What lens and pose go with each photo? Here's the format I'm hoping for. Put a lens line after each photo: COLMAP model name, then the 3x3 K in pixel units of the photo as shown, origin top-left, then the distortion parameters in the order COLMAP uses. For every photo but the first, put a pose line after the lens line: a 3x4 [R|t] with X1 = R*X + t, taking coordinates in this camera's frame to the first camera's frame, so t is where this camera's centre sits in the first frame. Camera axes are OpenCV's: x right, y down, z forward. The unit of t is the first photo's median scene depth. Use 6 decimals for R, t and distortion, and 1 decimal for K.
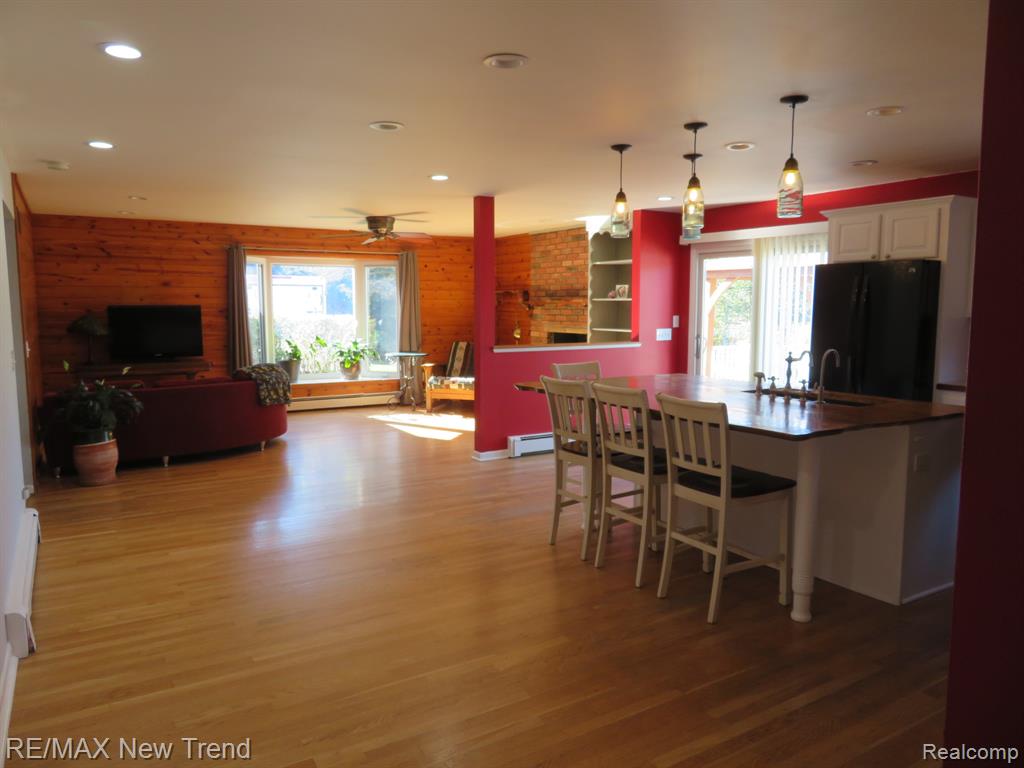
lens RADIAL K [[750.9, 0, 511.4], [0, 750.9, 384.1], [0, 0, 1]] dist [-0.000884, 0.003355]
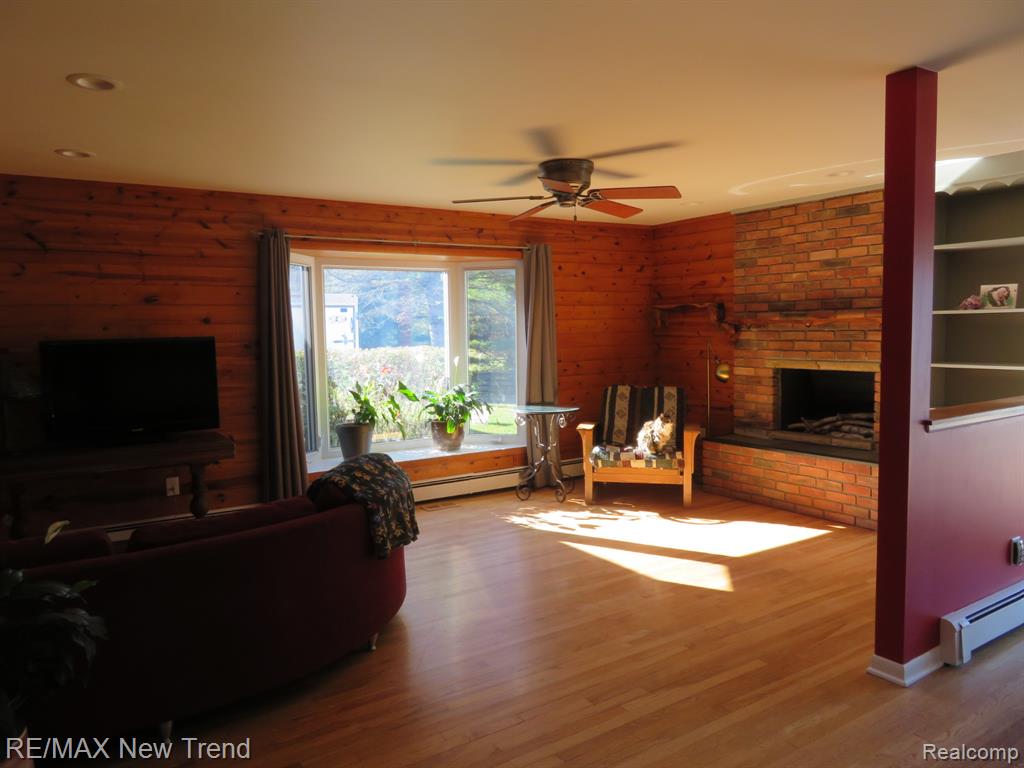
lens RADIAL K [[750.9, 0, 513.4], [0, 750.9, 383.1], [0, 0, 1]] dist [-0.000884, 0.003355]
pose [[0.999148, -0.022000, 0.034924, -0.195470], [0.023103, 0.999236, -0.031528, -0.044136], [-0.034203, 0.032308, 0.998893, 0.402873]]
